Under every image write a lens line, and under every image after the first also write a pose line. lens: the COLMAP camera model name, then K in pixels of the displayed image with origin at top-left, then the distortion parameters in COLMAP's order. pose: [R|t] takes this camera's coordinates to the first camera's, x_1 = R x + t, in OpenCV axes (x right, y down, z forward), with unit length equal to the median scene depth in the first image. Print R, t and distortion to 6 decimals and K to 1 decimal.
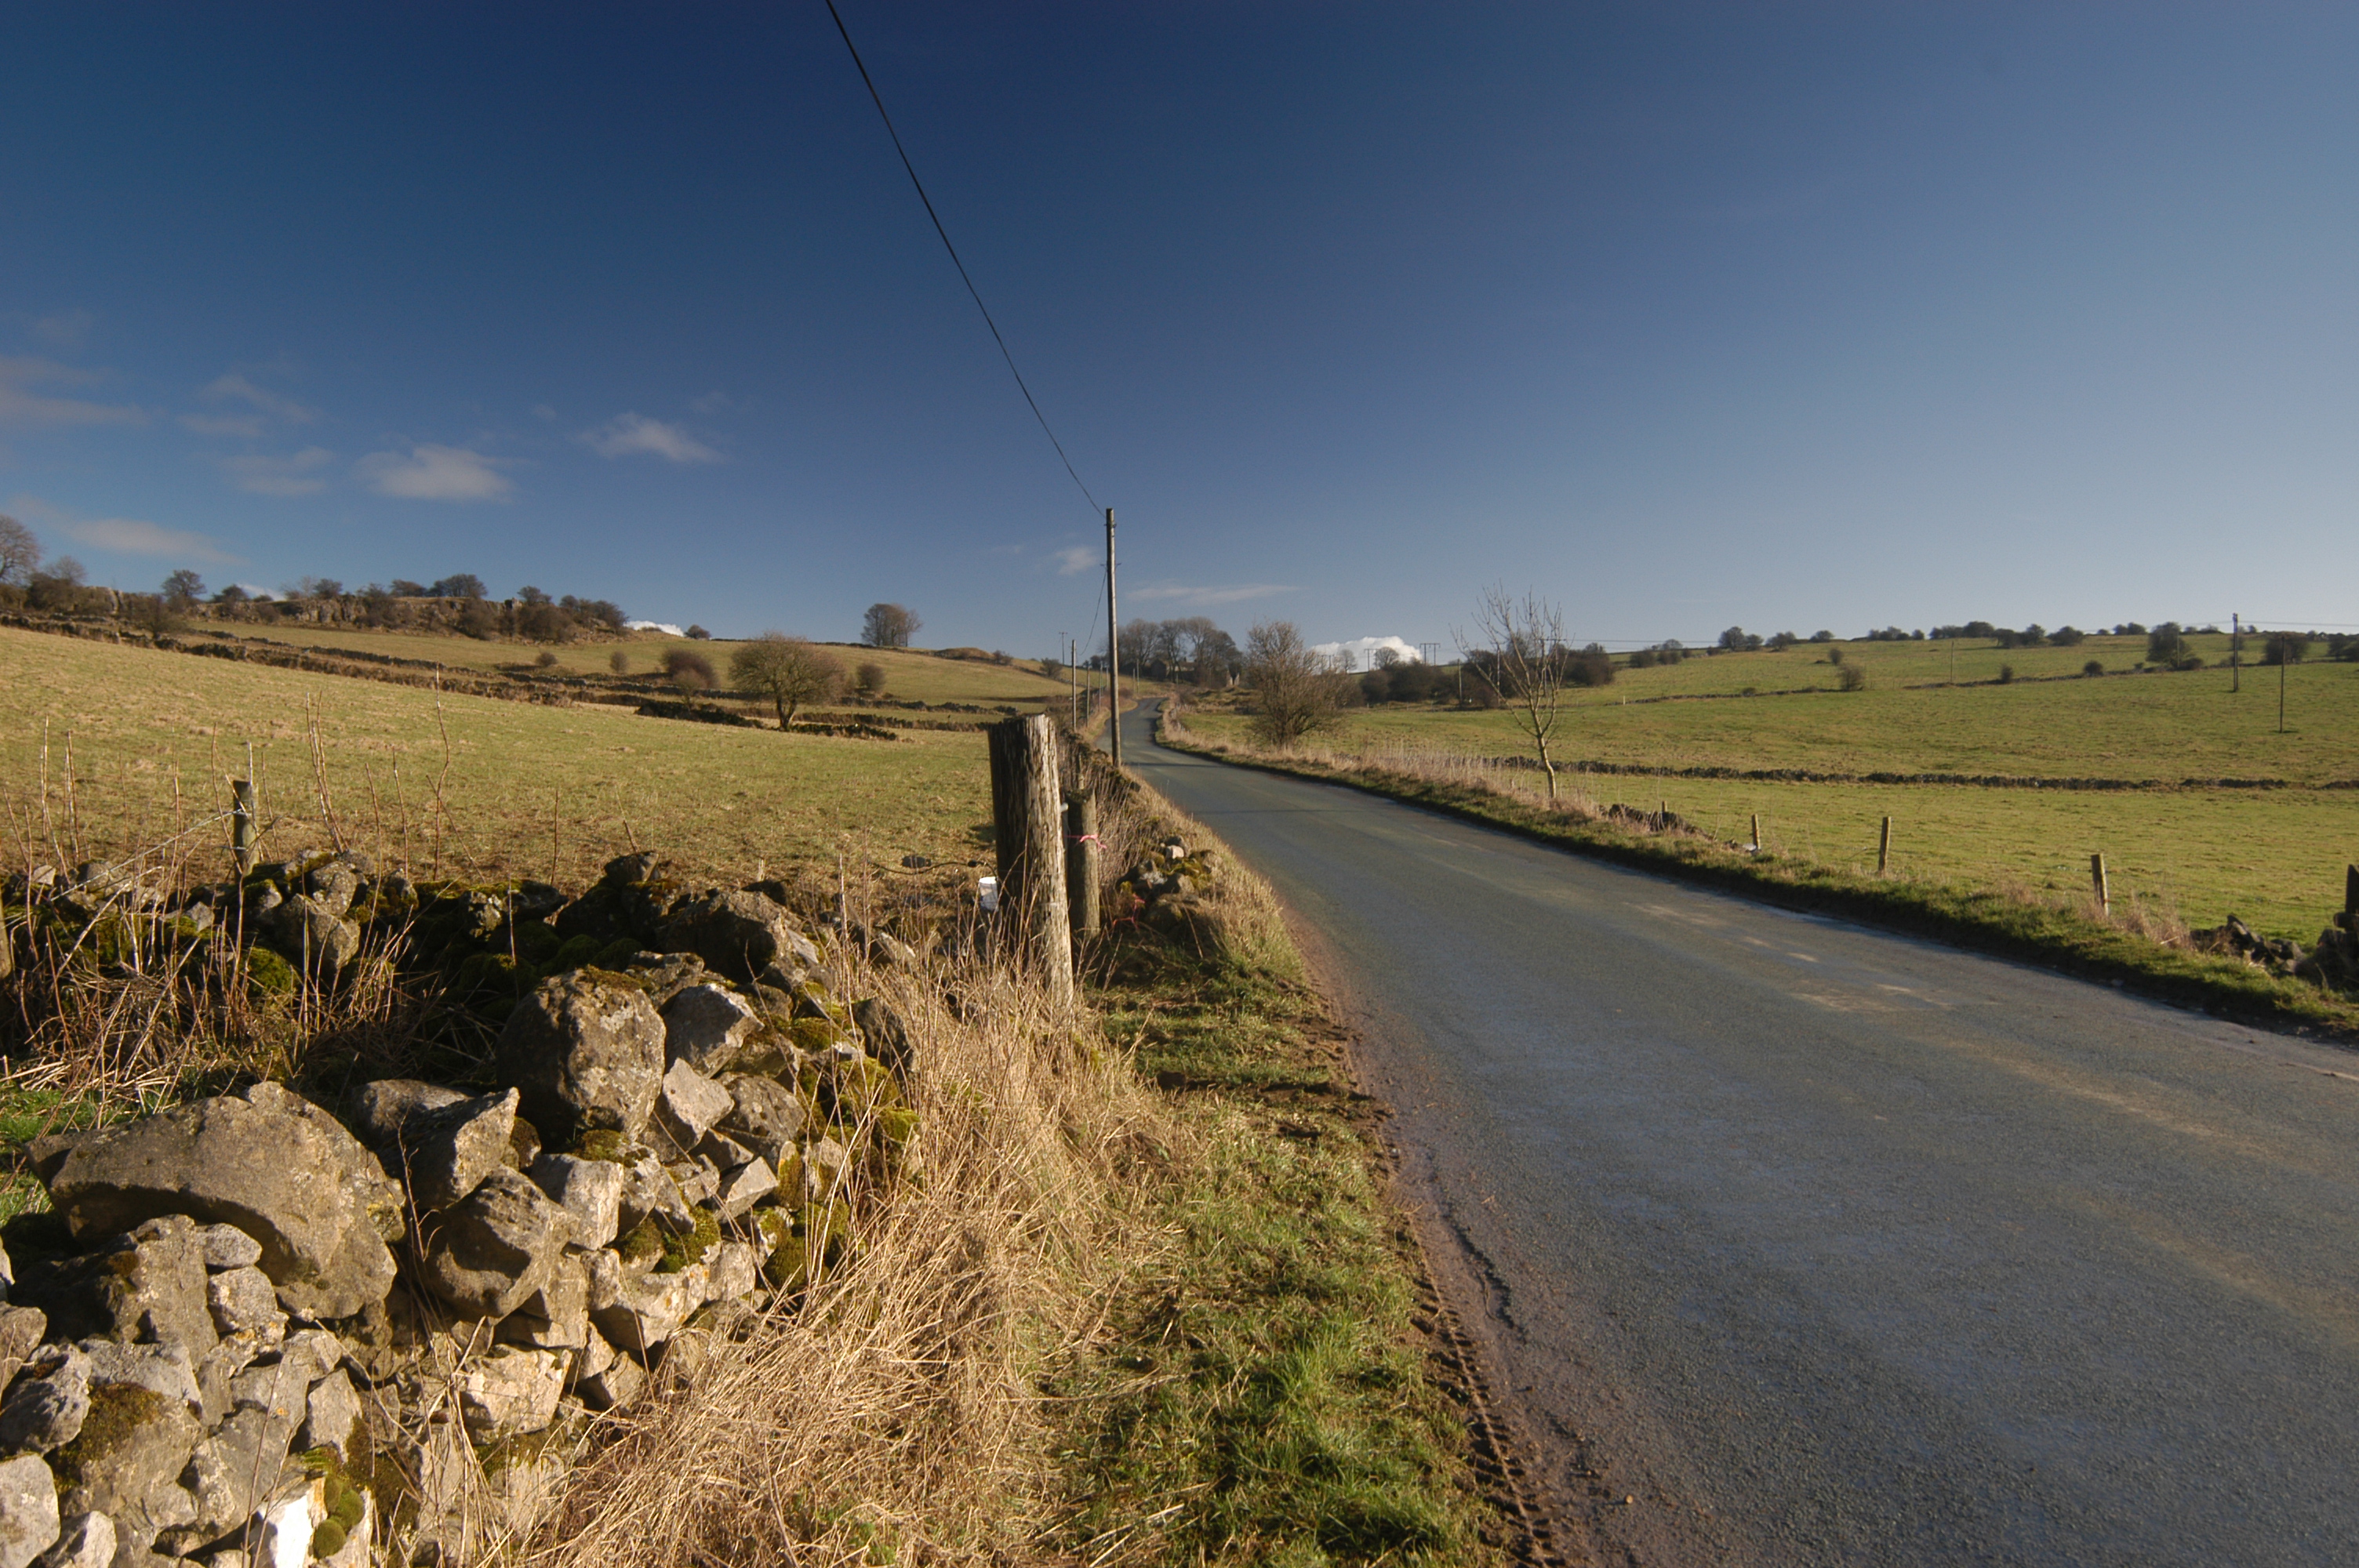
lens RADIAL K [[1801.8, 0, 1168.0], [0, 1801.8, 814.1], [0, 0, 1]] dist [-0.112160, 0.062729]
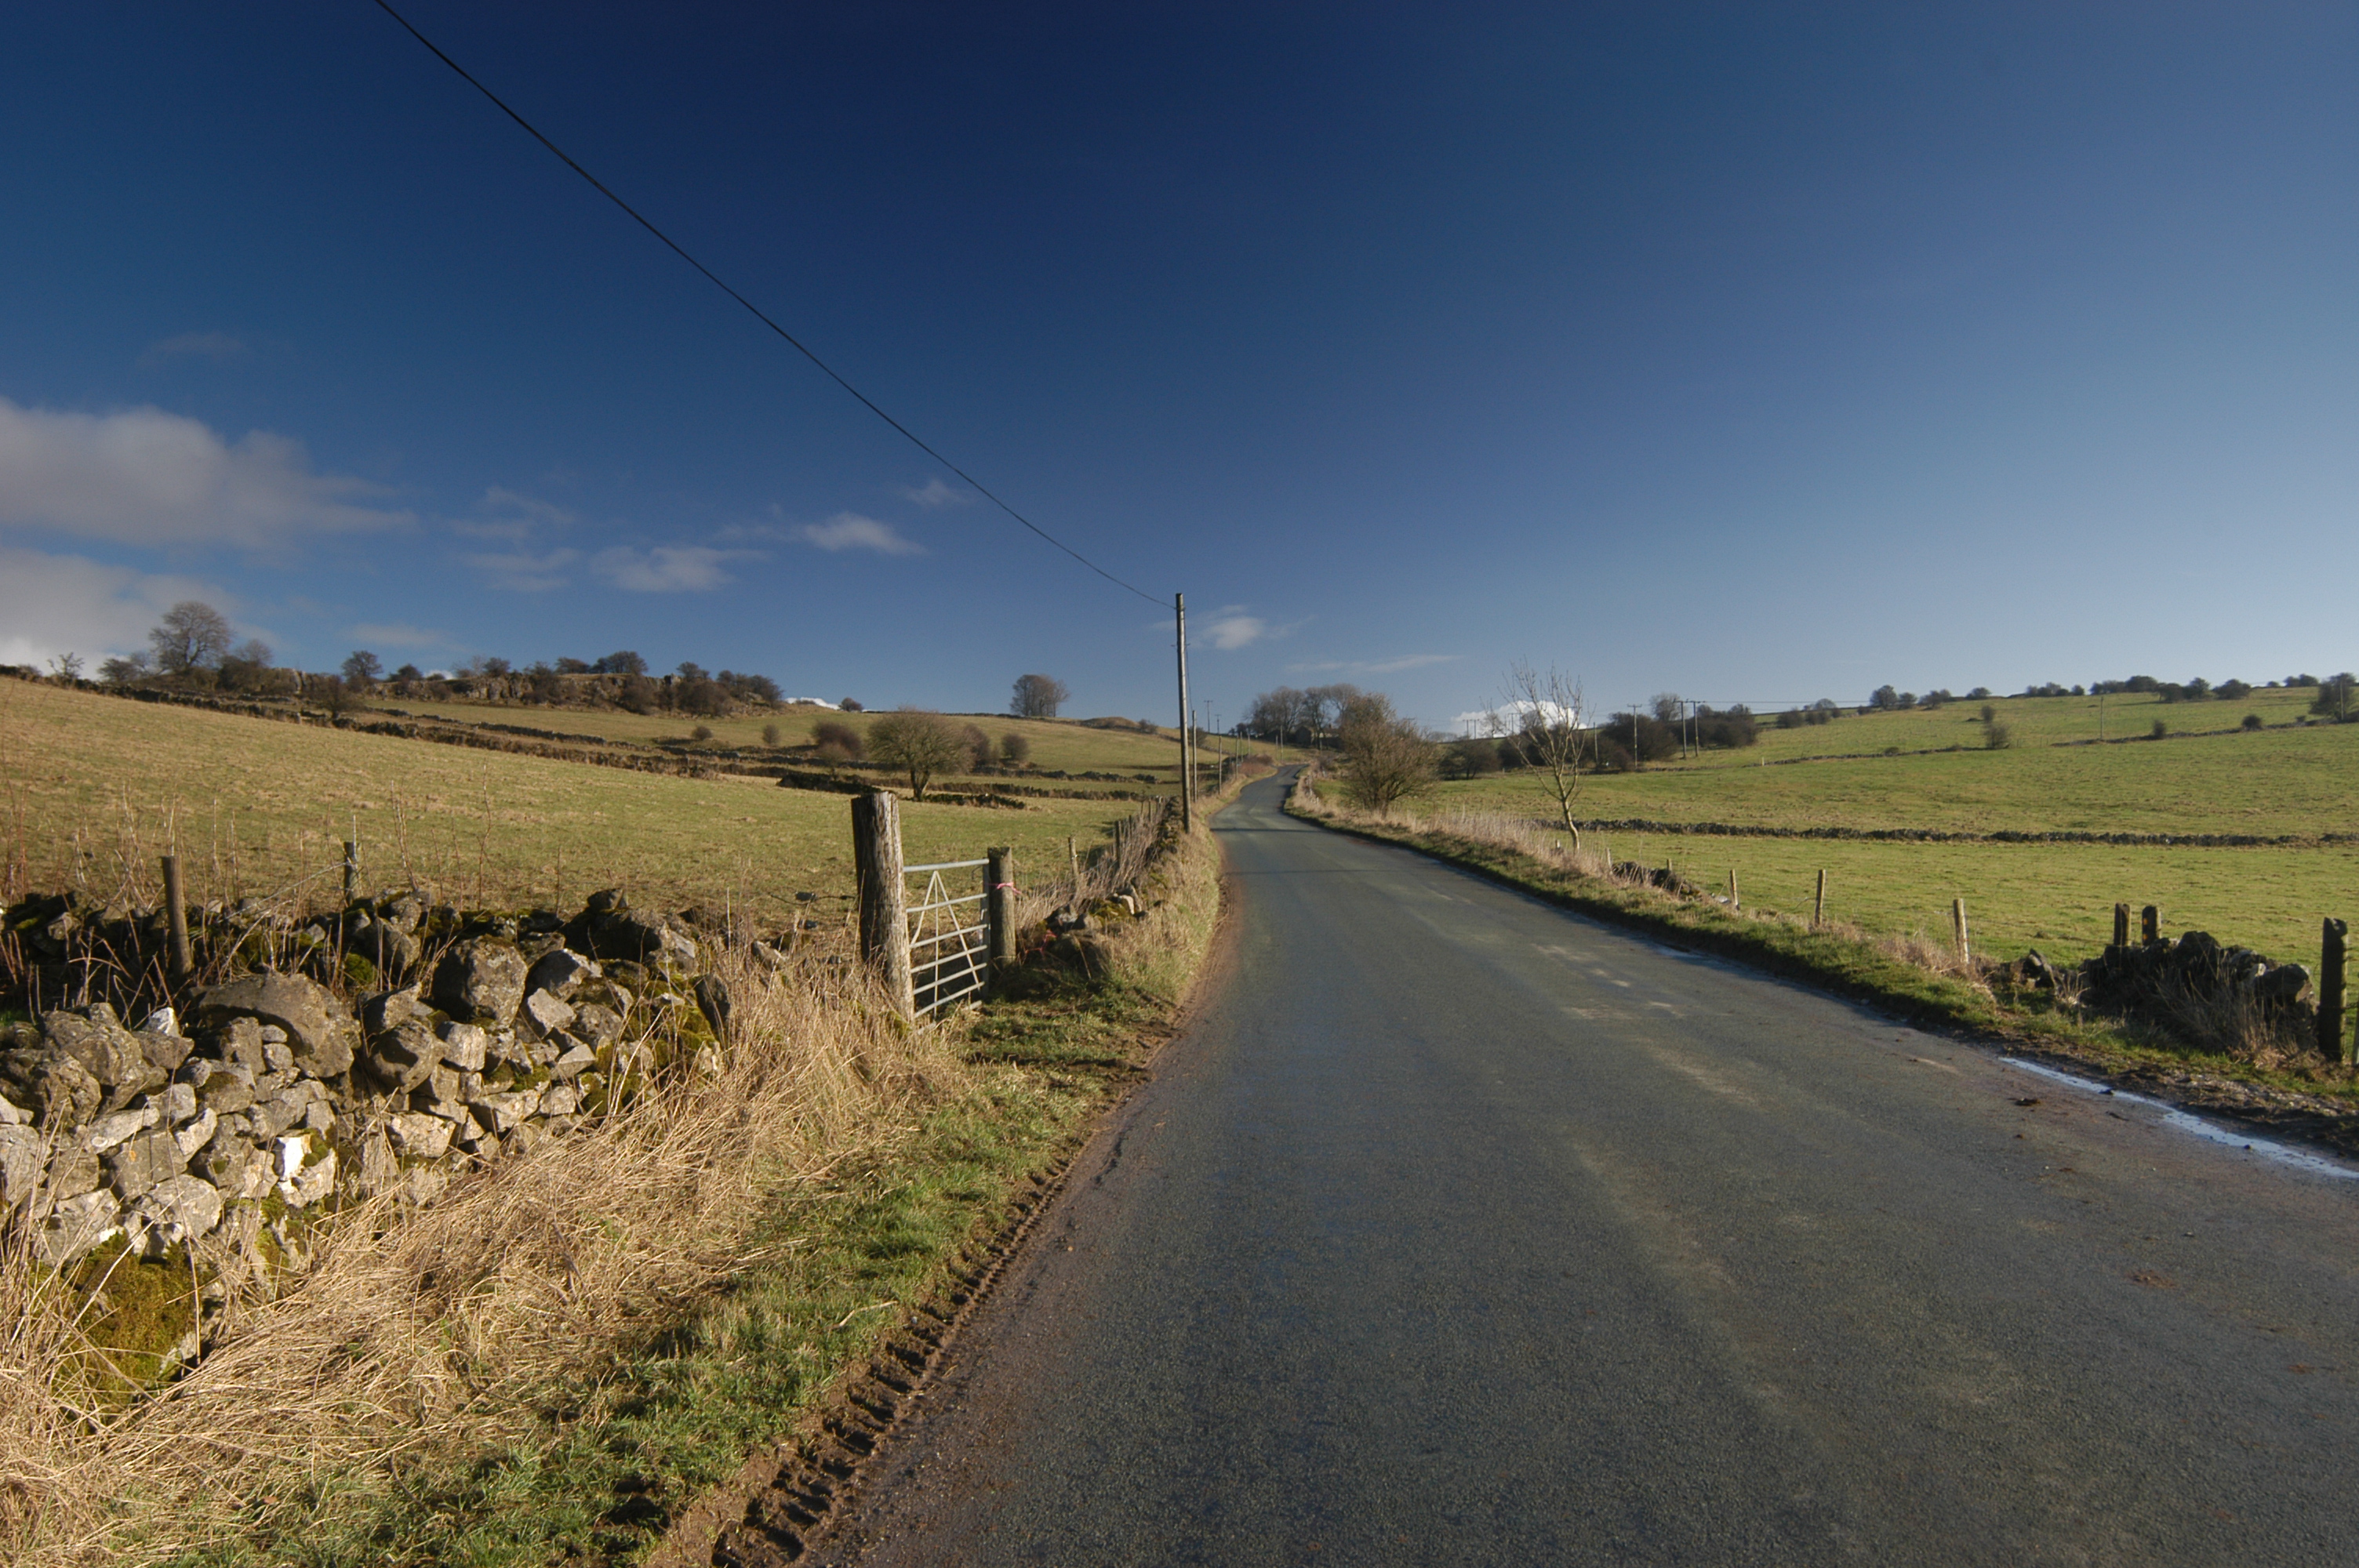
lens RADIAL K [[1800.7, 0, 1175.8], [0, 1800.7, 817.9], [0, 0, 1]] dist [-0.113377, 0.064556]
pose [[0.996752, -0.008932, -0.080030, 0.060436], [0.006131, 0.999362, -0.035178, 0.003758], [0.080294, 0.034573, 0.996171, -0.087939]]
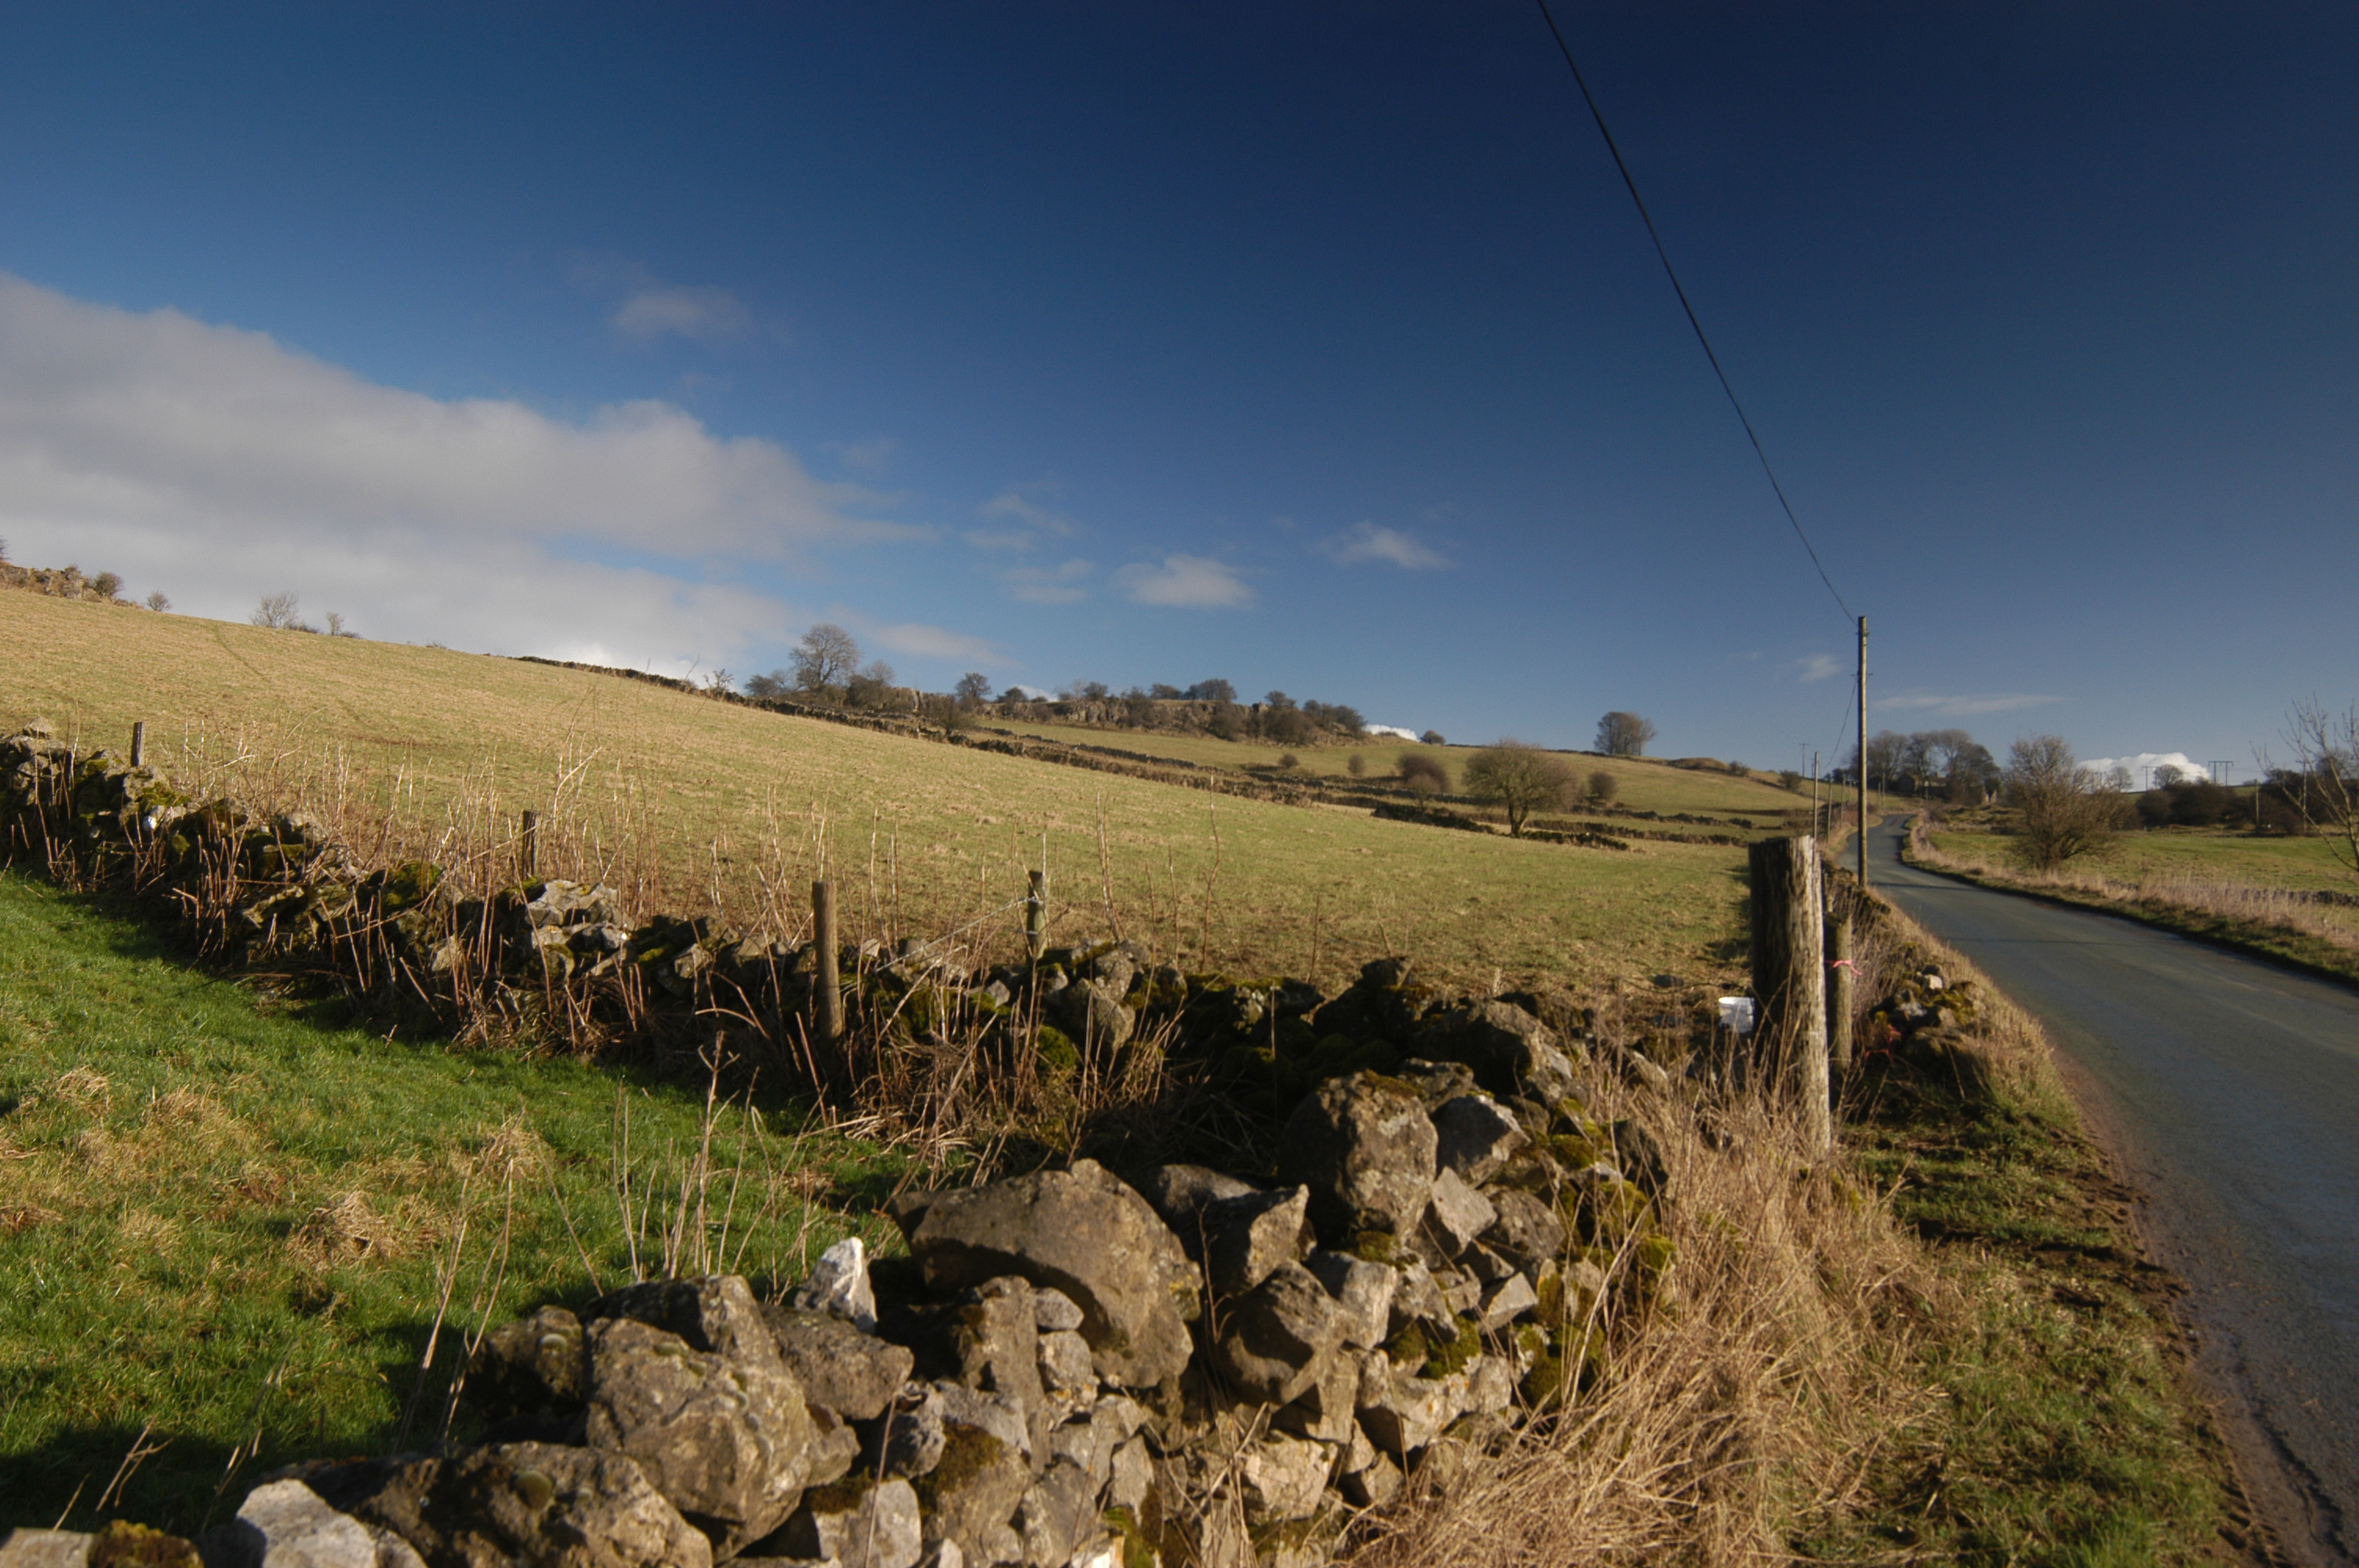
lens RADIAL K [[1805.5, 0, 1205.7], [0, 1805.5, 808.2], [0, 0, 1]] dist [-0.110685, 0.060322]
pose [[0.928256, 0.024957, -0.371103, -0.003176], [-0.048224, 0.997400, -0.053549, -0.000705], [0.368802, 0.067604, 0.927046, -0.001678]]
